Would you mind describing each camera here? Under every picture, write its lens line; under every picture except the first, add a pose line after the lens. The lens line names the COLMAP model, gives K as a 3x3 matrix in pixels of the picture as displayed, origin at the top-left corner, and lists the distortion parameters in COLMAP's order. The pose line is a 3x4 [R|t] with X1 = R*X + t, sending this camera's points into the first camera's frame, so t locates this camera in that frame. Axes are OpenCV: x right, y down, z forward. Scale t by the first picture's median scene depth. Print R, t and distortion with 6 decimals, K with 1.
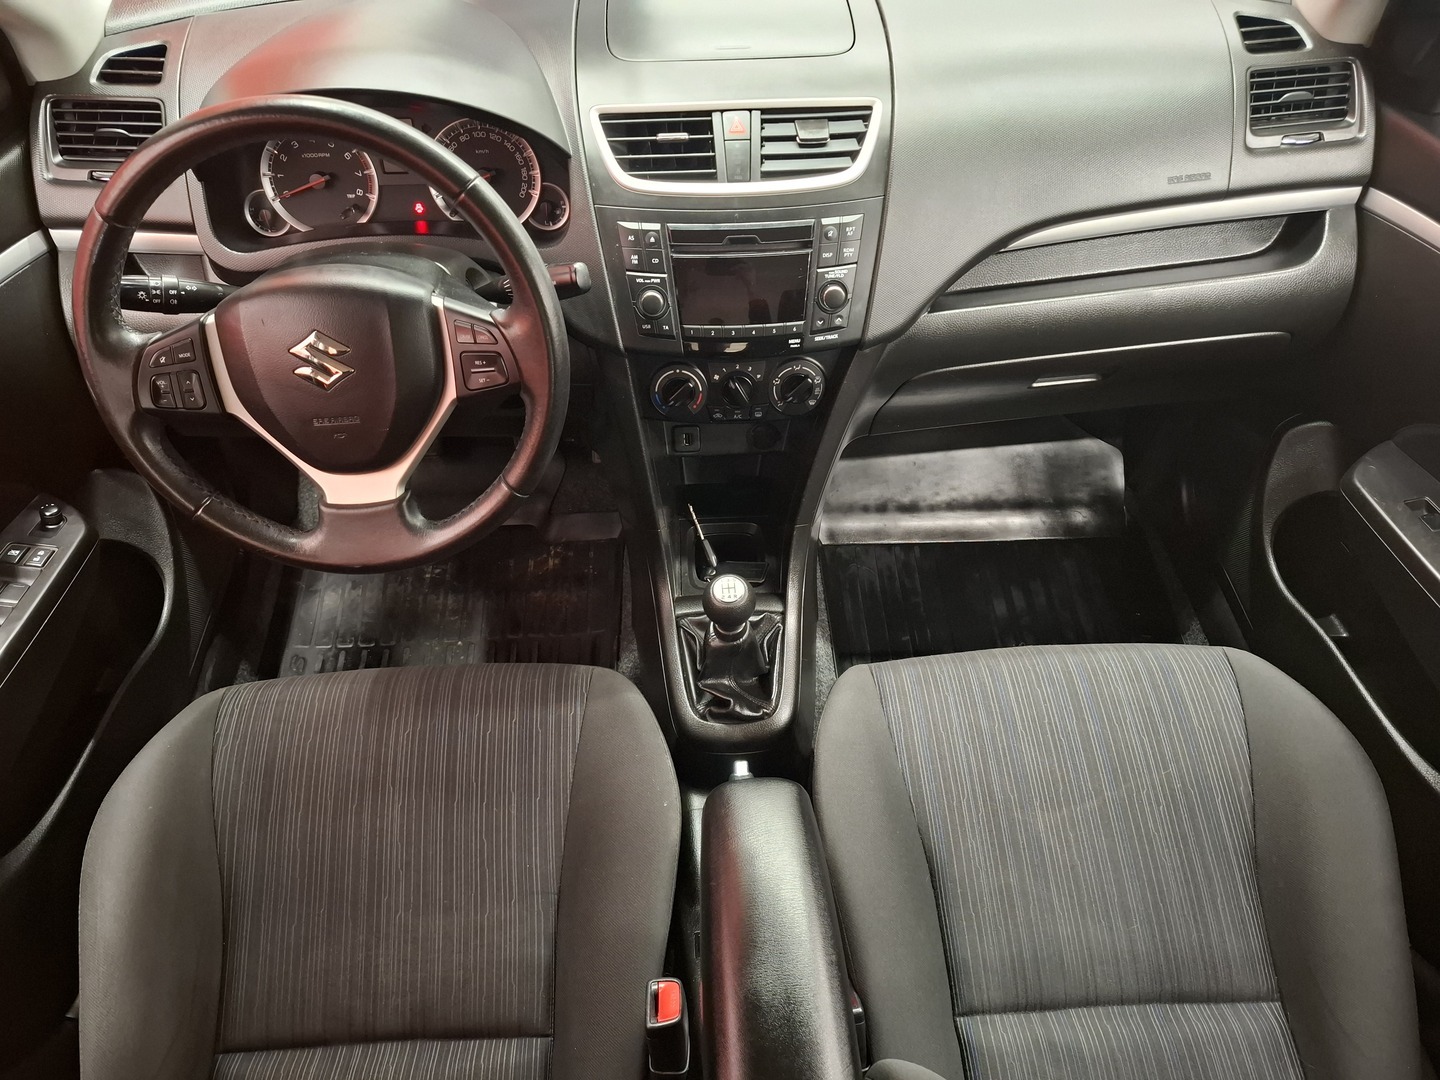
lens RADIAL K [[989.2, 0, 716.2], [0, 989.2, 548.8], [0, 0, 1]] dist [0.049019, -0.046808]
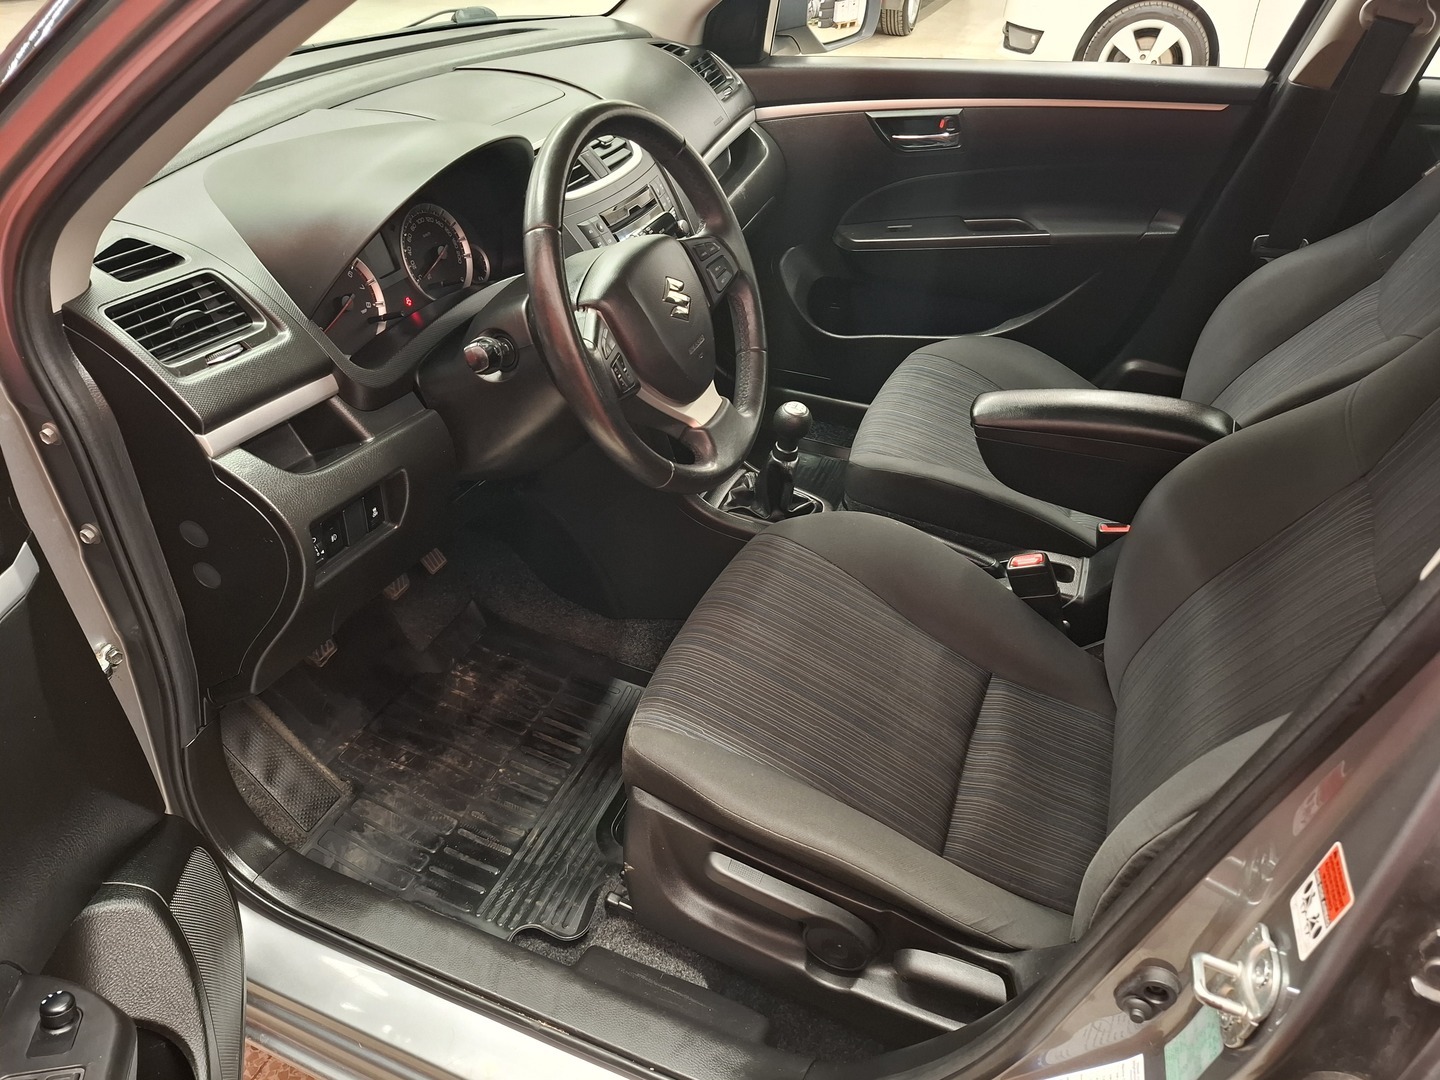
lens RADIAL K [[988.9, 0, 720.0], [0, 988.9, 540.0], [0, 0, 1]] dist [0.050566, -0.044037]
pose [[0.426549, -0.518705, 0.740946, -1.166155], [0.672518, 0.729676, 0.123659, -0.066070], [-0.604793, 0.445553, 0.660081, 0.220494]]
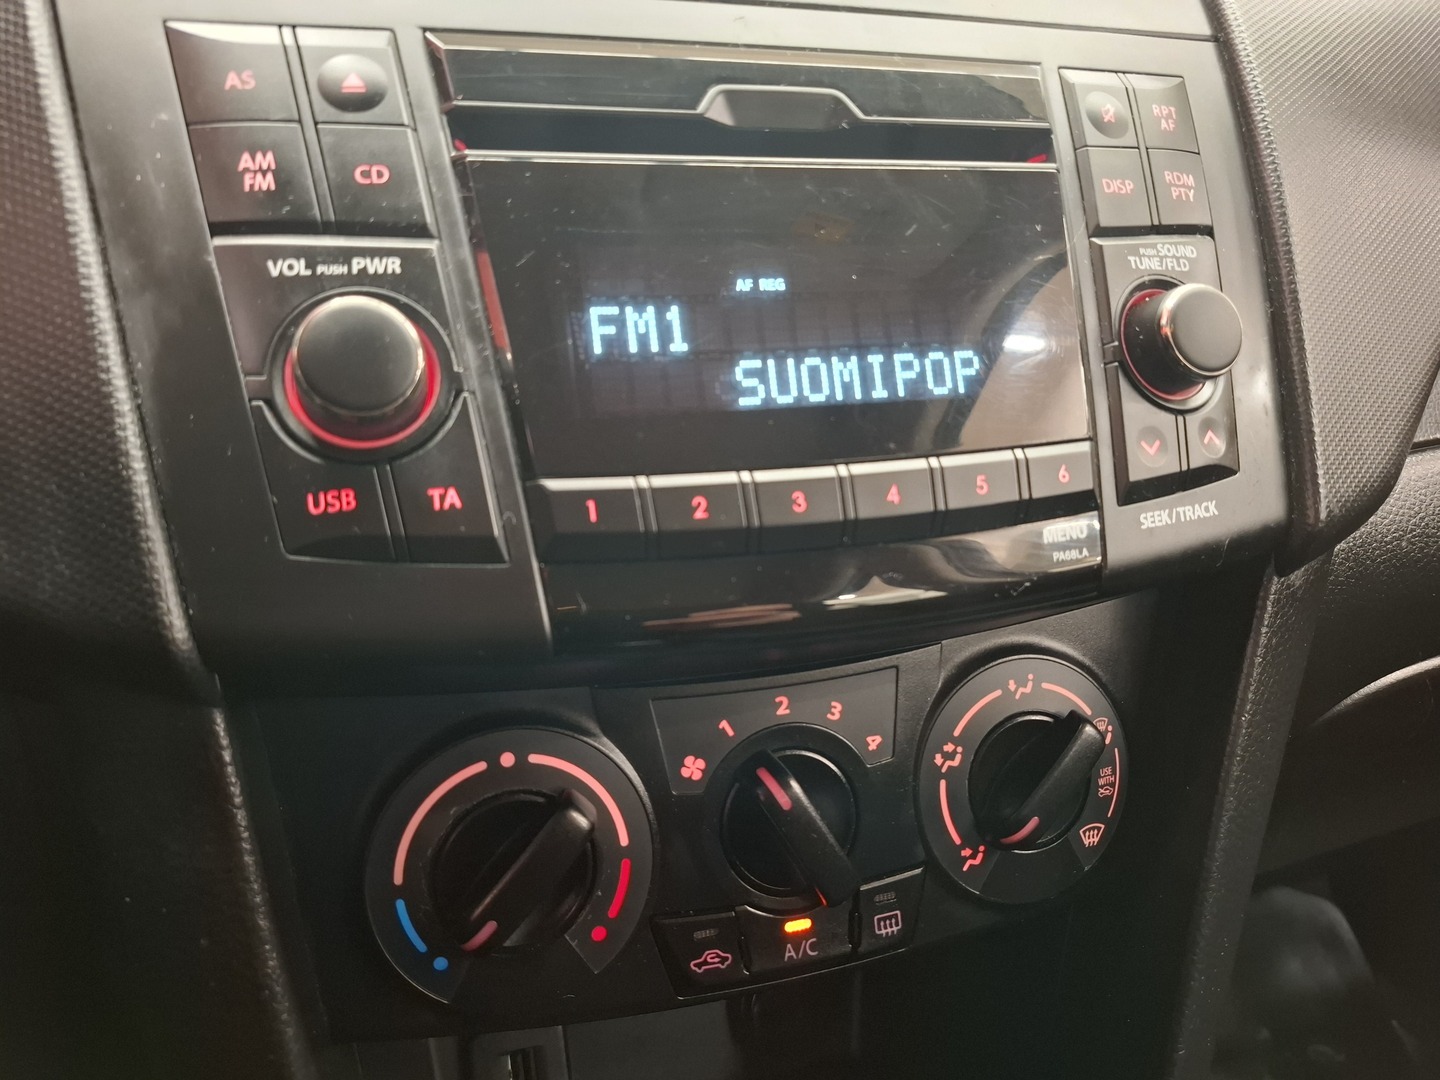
lens RADIAL K [[1018.2, 0, 720.0], [0, 1018.2, 540.0], [0, 0, 1]] dist [0.131802, -0.225684]
pose [[0.961928, -0.060921, 0.266428, -0.053597], [0.183496, 0.866413, -0.464389, -0.119996], [-0.202545, 0.495597, 0.844606, 0.843169]]
